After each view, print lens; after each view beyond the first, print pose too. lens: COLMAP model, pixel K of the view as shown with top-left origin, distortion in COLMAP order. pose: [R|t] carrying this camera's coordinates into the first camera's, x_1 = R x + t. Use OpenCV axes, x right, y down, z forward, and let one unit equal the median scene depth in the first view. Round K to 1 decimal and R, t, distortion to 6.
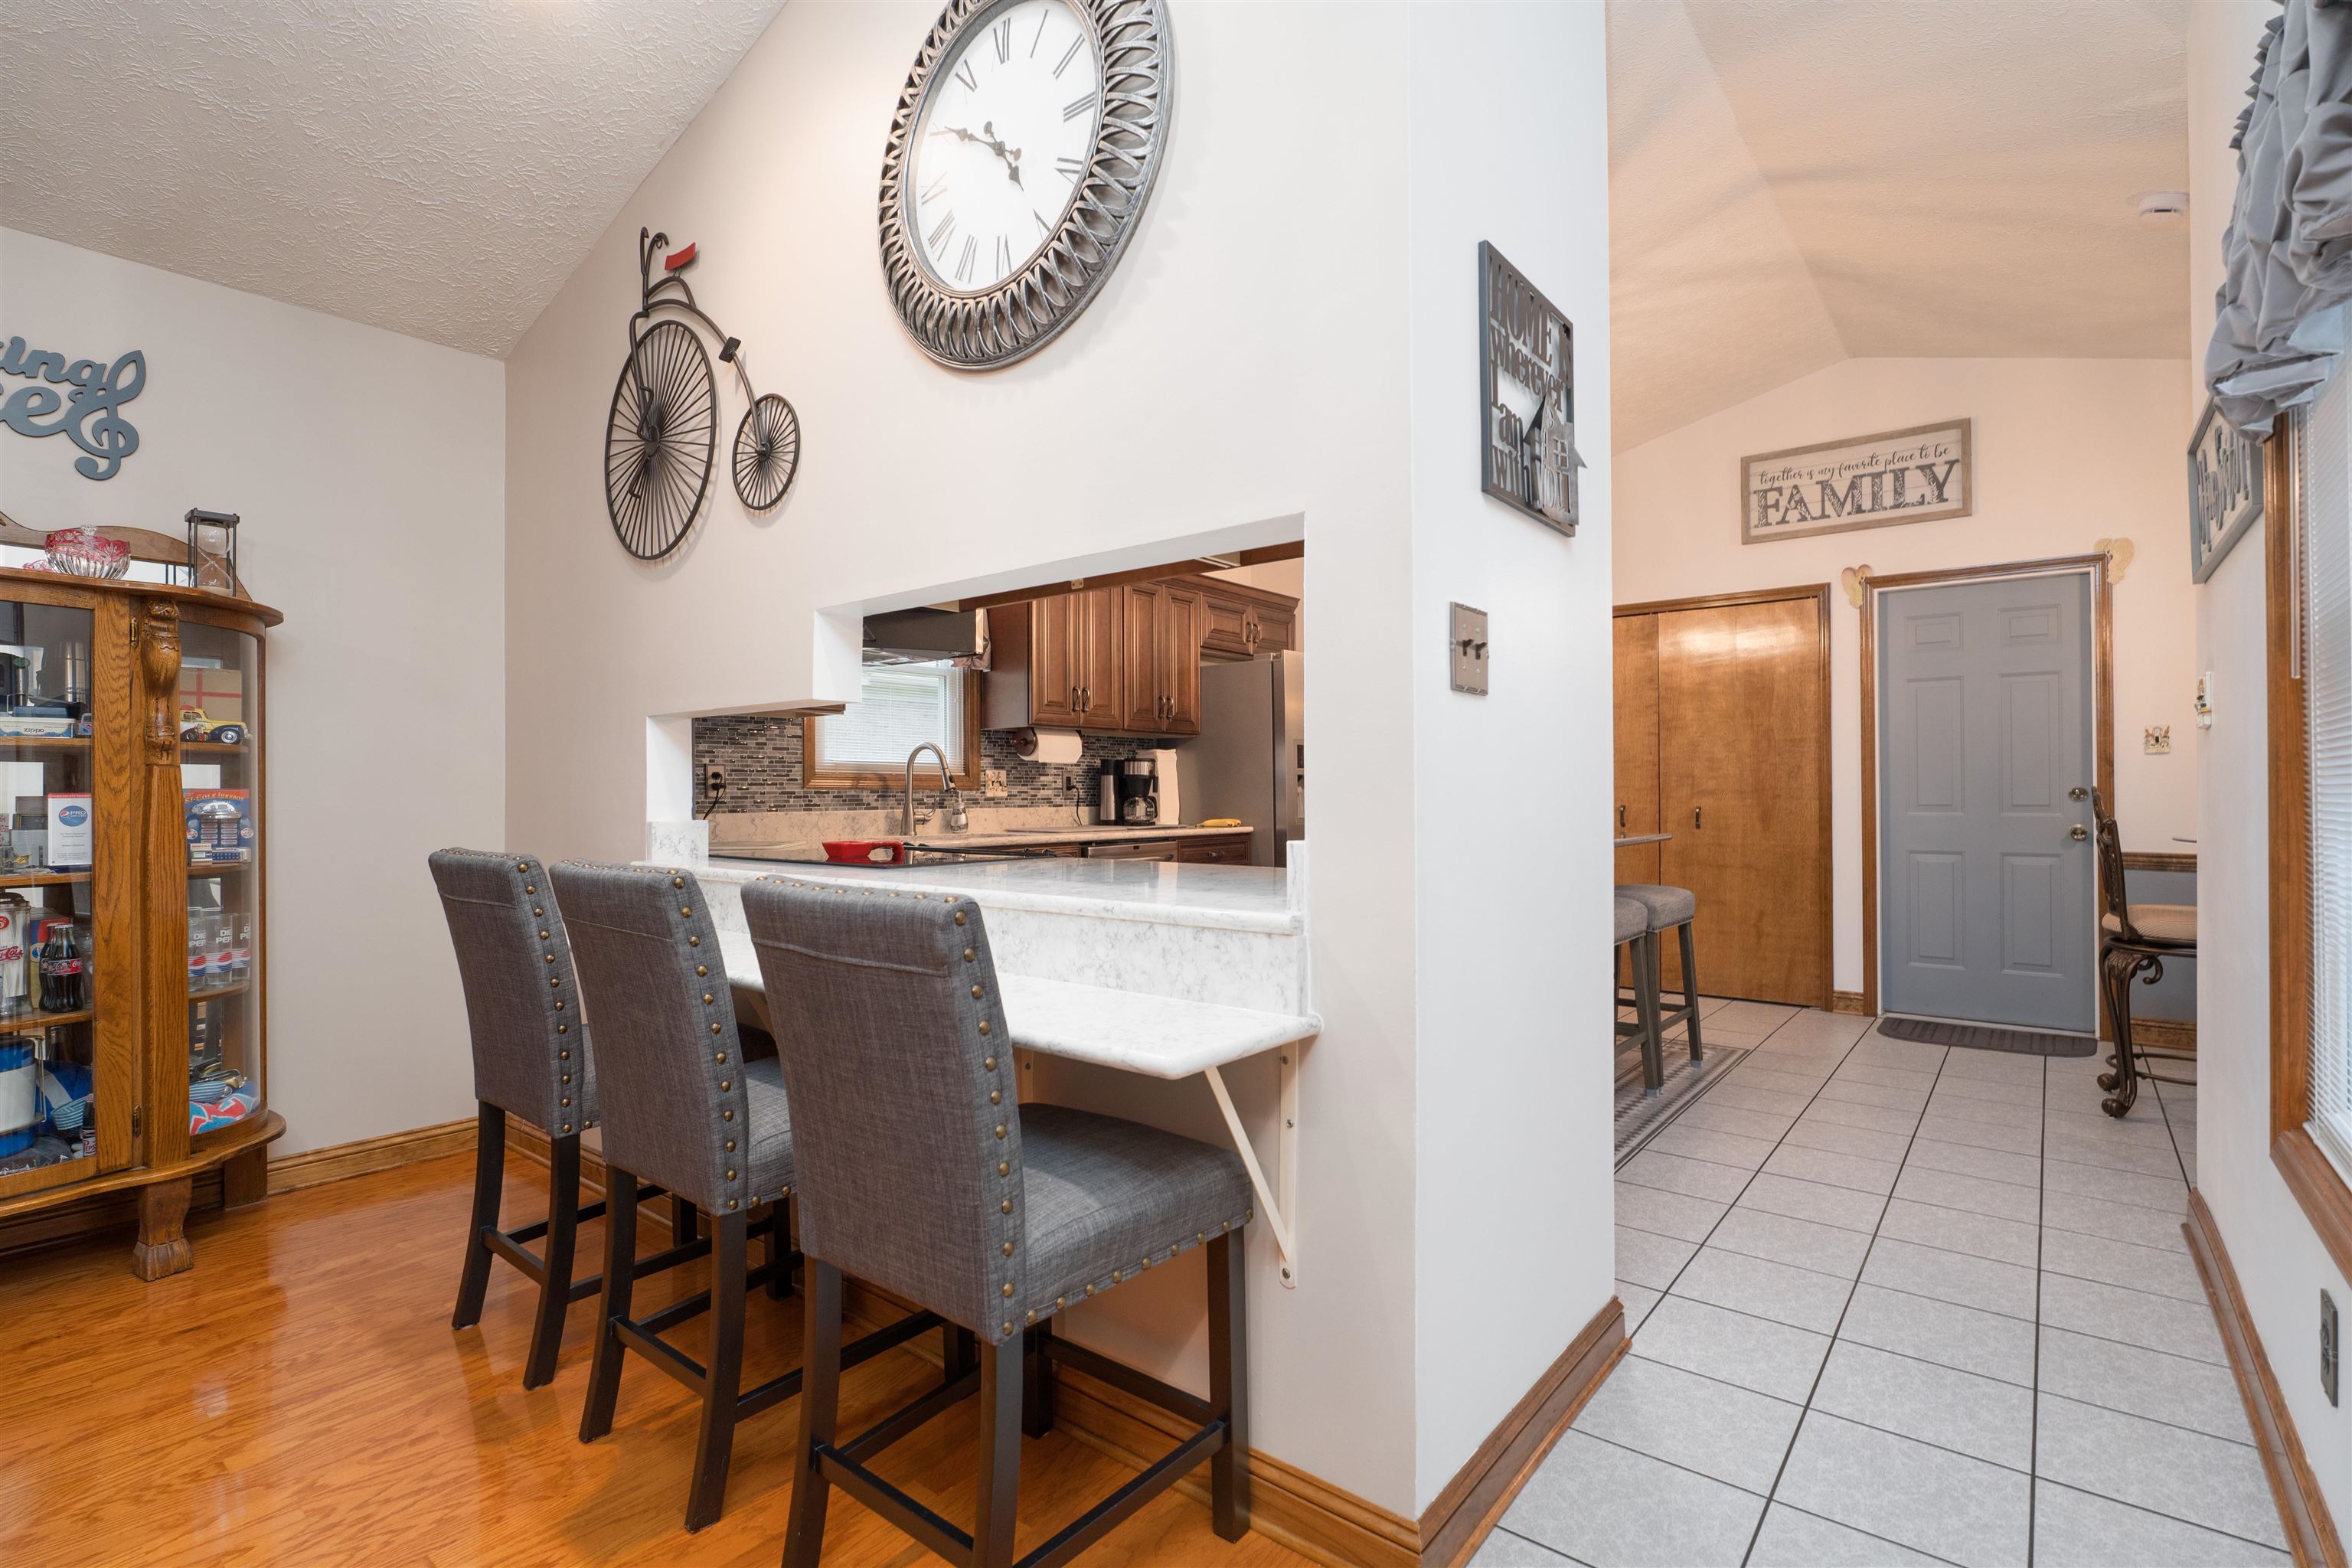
lens RADIAL K [[1088.6, 0, 1192.4], [0, 1088.6, 784.6], [0, 0, 1]] dist [-0.010100, 0.000635]
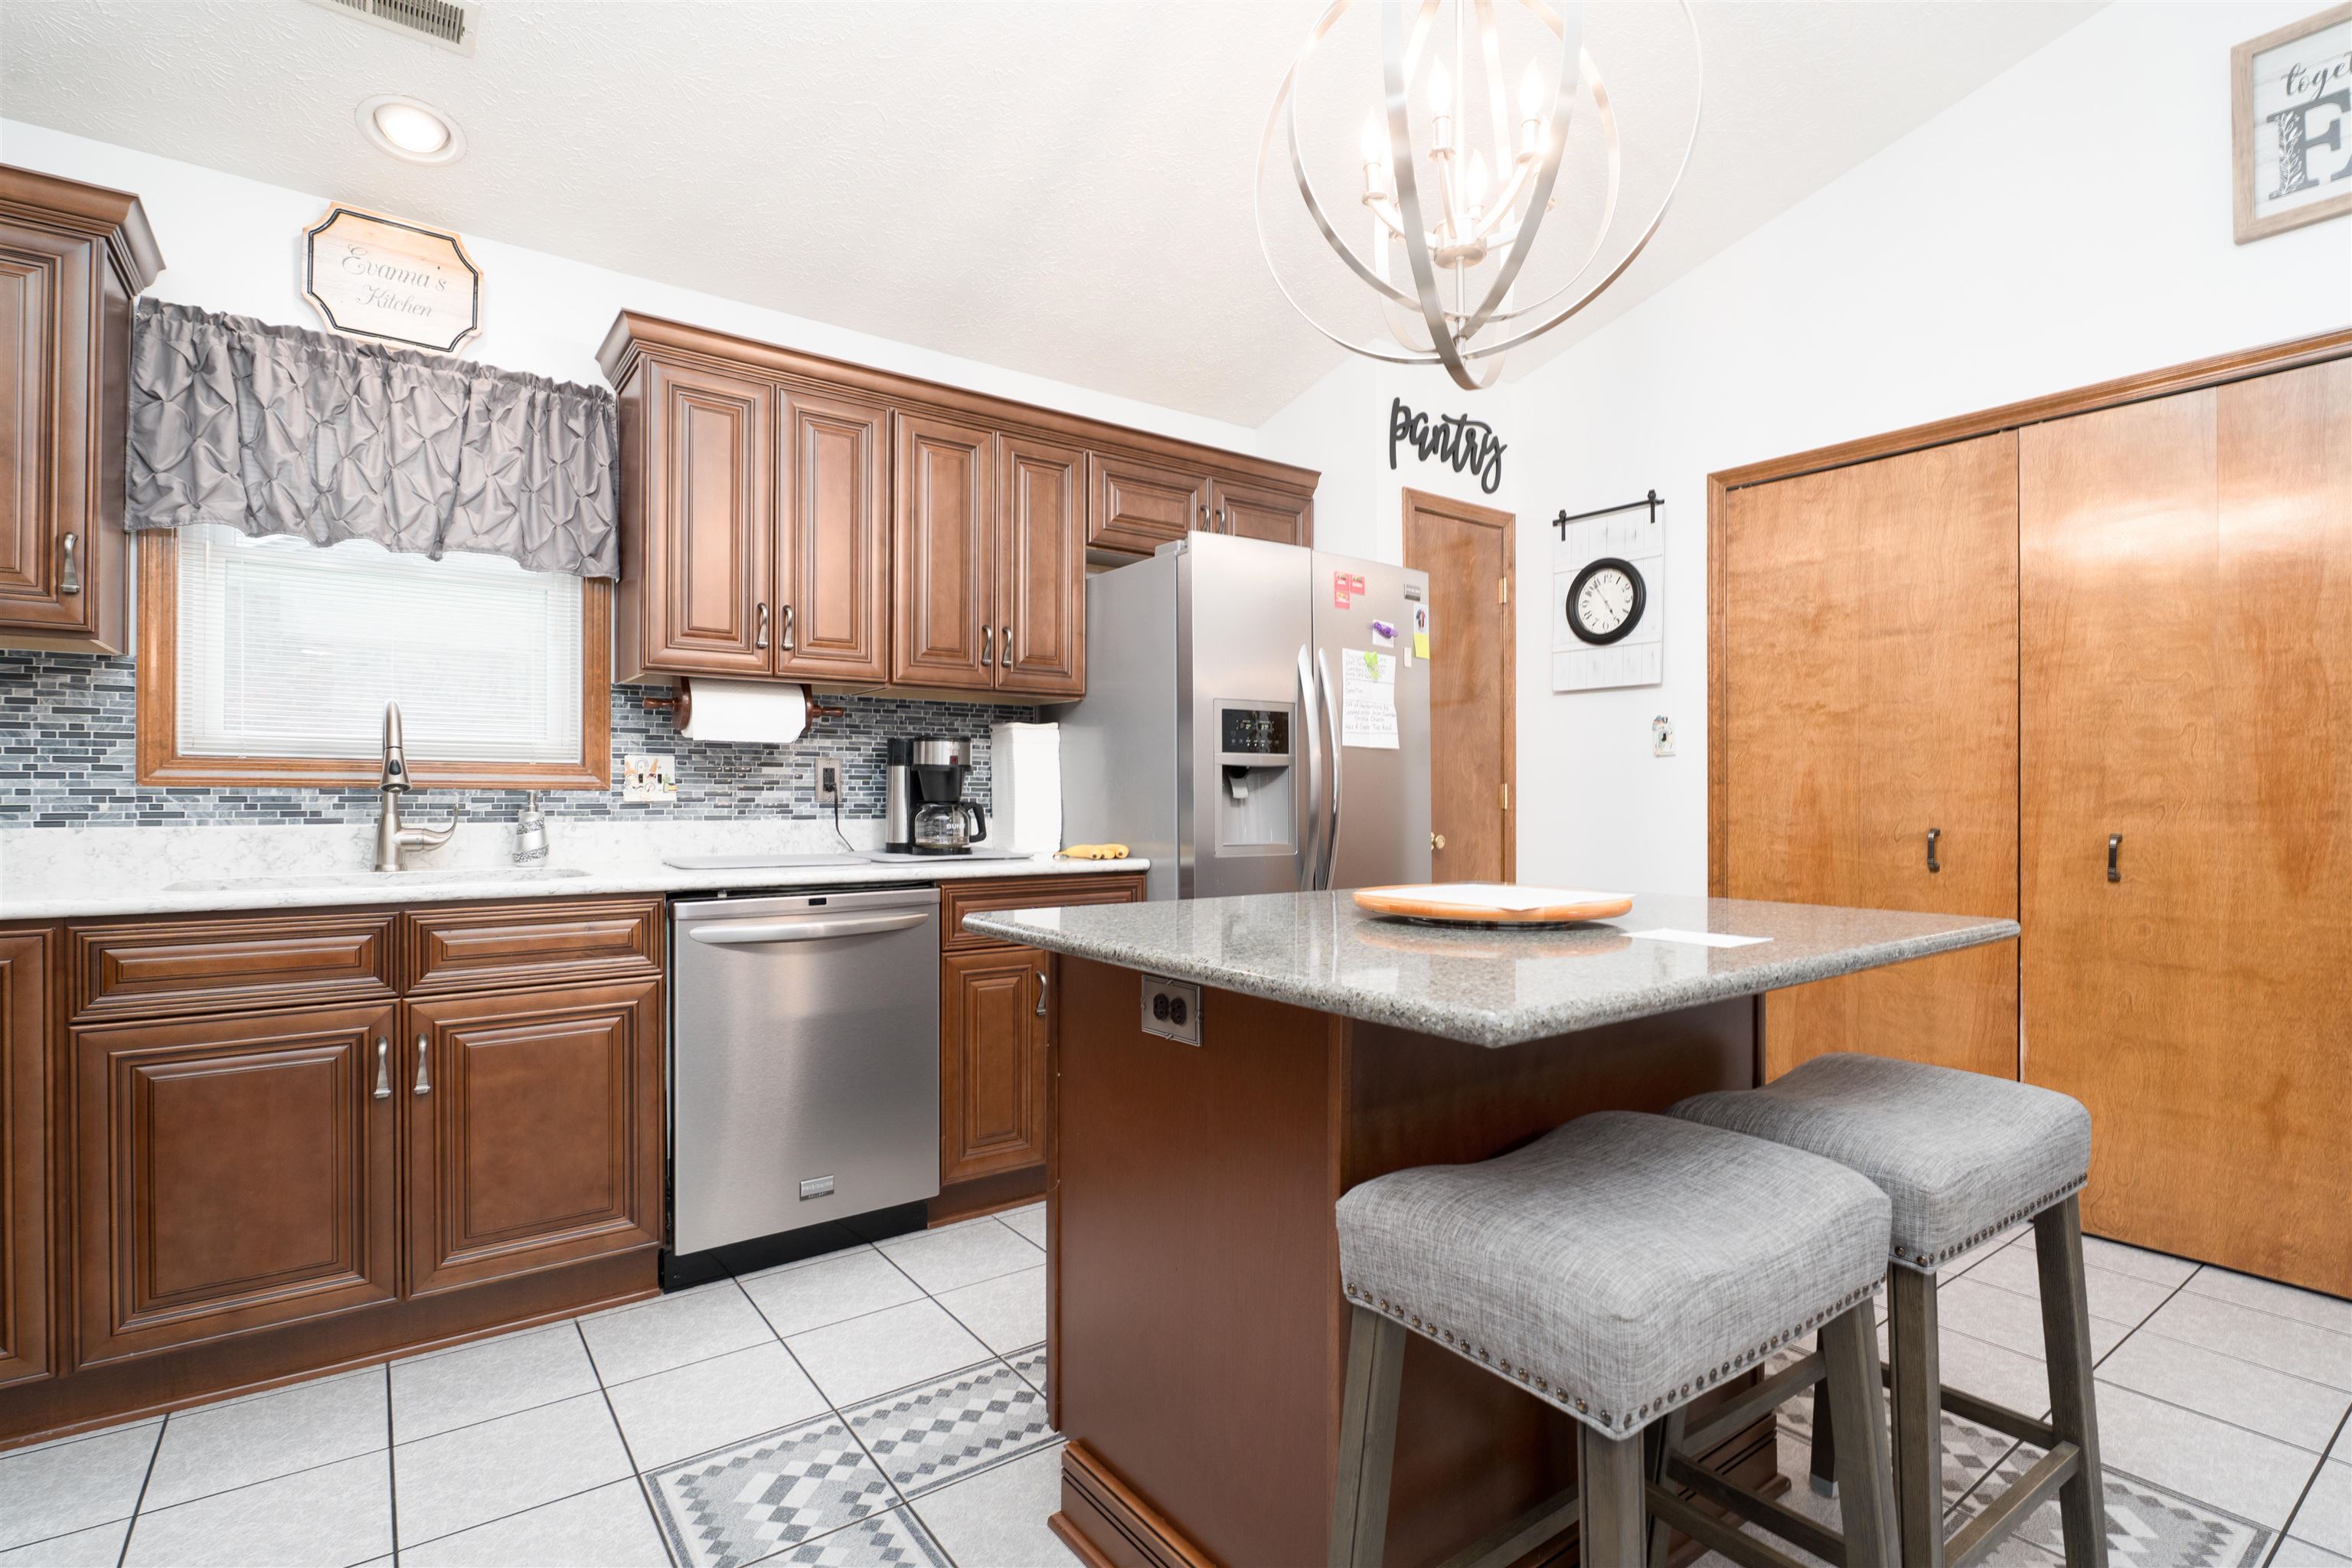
lens RADIAL K [[1094.3, 0, 1185.1], [0, 1094.3, 791.1], [0, 0, 1]] dist [-0.008613, -0.001231]
pose [[0.961411, 0.005845, -0.275055, 0.239524], [-0.004796, 0.999978, 0.004486, 0.001689], [0.275076, -0.002994, 0.961418, 0.503777]]
